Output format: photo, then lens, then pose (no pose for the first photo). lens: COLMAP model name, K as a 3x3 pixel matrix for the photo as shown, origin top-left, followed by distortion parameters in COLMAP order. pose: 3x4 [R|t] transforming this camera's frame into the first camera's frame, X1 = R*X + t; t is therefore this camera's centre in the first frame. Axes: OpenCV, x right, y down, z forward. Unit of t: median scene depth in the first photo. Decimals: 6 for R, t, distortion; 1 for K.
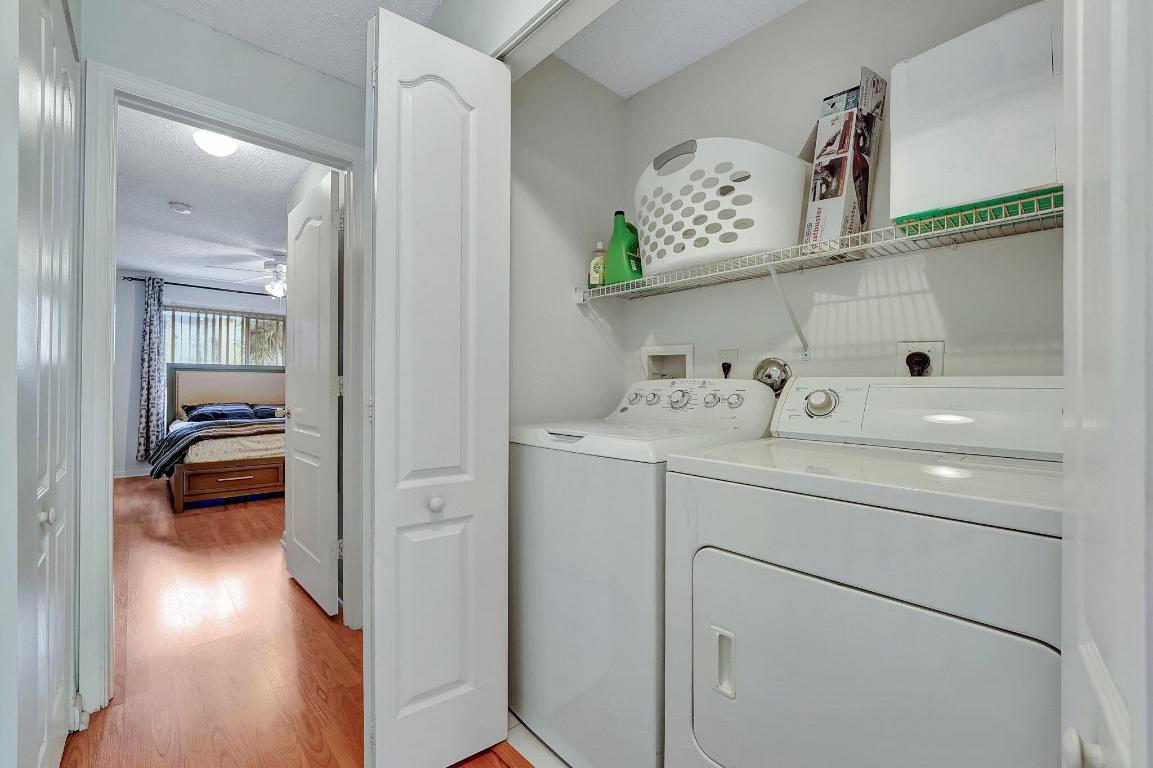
lens RADIAL K [[474.9, 0, 577.2], [0, 474.9, 388.5], [0, 0, 1]] dist [-0.019315, -0.000171]
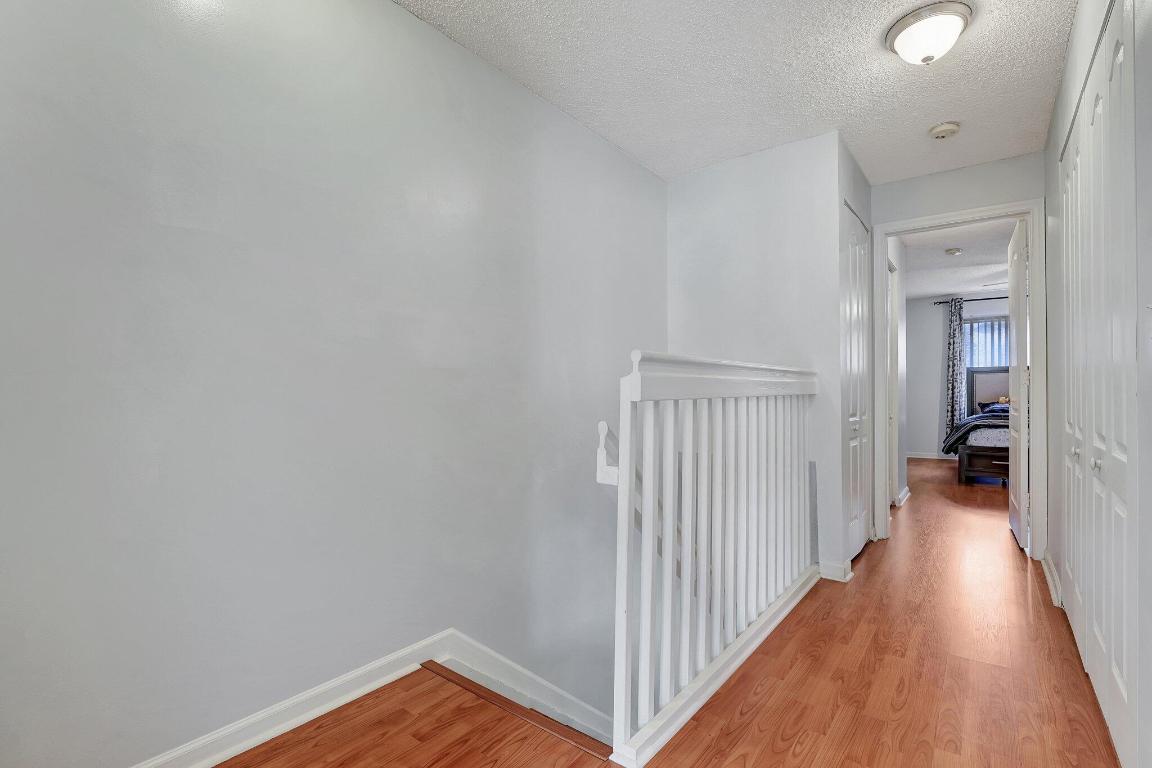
lens RADIAL K [[539.9, 0, 576.0], [0, 539.9, 384.0], [0, 0, 1]] dist [-0.016335, -0.000115]
pose [[0.158810, -0.021456, -0.987076, 0.322920], [-0.000326, 0.999763, -0.021785, 0.018568], [0.987309, 0.003782, 0.158765, -0.209857]]
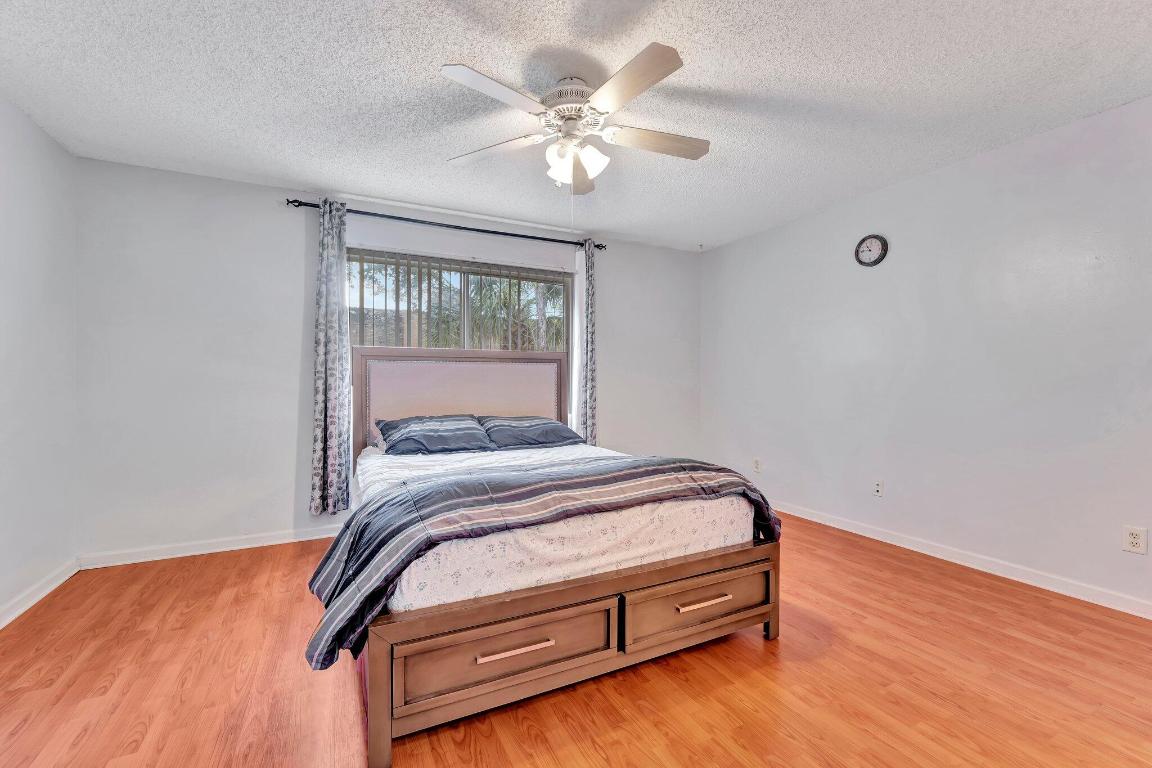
lens RADIAL K [[480.2, 0, 579.4], [0, 480.2, 387.4], [0, 0, 1]] dist [-0.006539, -0.000062]
pose [[0.959641, -0.003119, -0.281212, -0.448912], [0.005867, 0.999943, 0.008933, -0.007622], [0.281168, -0.010222, 0.959604, 0.518192]]
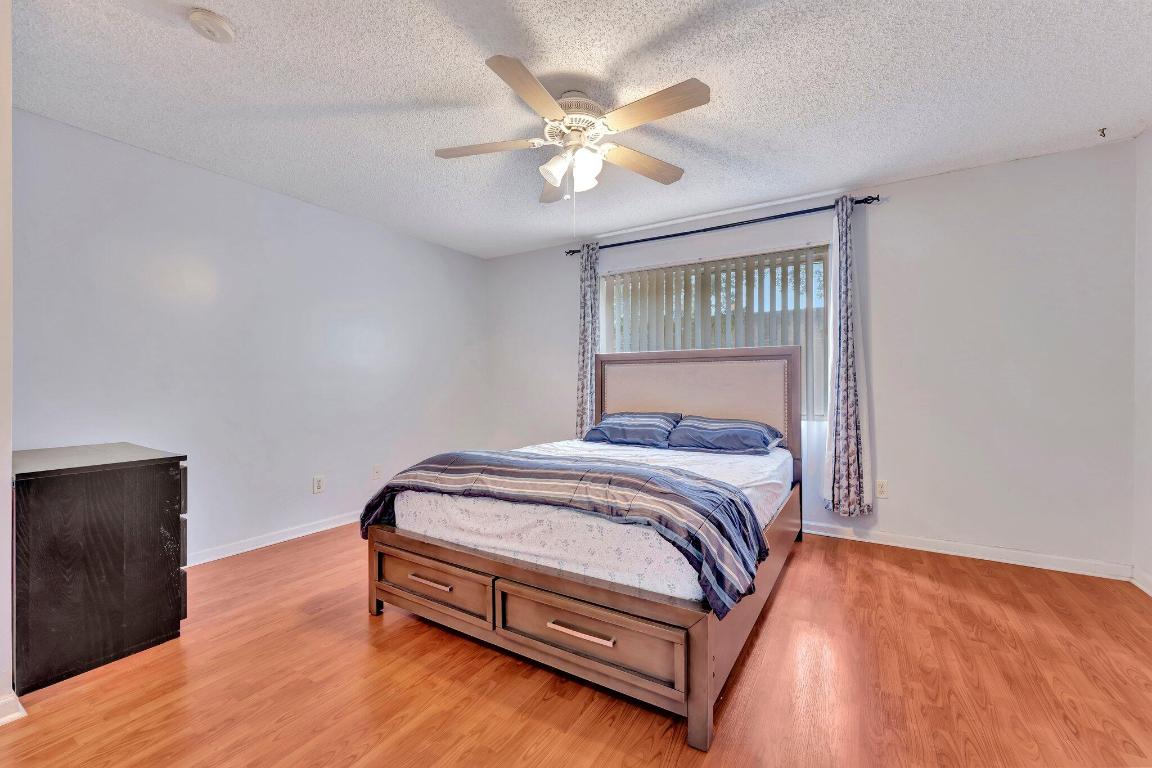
lens RADIAL K [[472.0, 0, 576.3], [0, 472.0, 380.7], [0, 0, 1]] dist [-0.001079, -0.000278]
pose [[0.258867, -0.009228, -0.965869, -0.170653], [0.004971, 0.999954, -0.008222, -0.006921], [0.965900, -0.002673, 0.258900, 0.792597]]
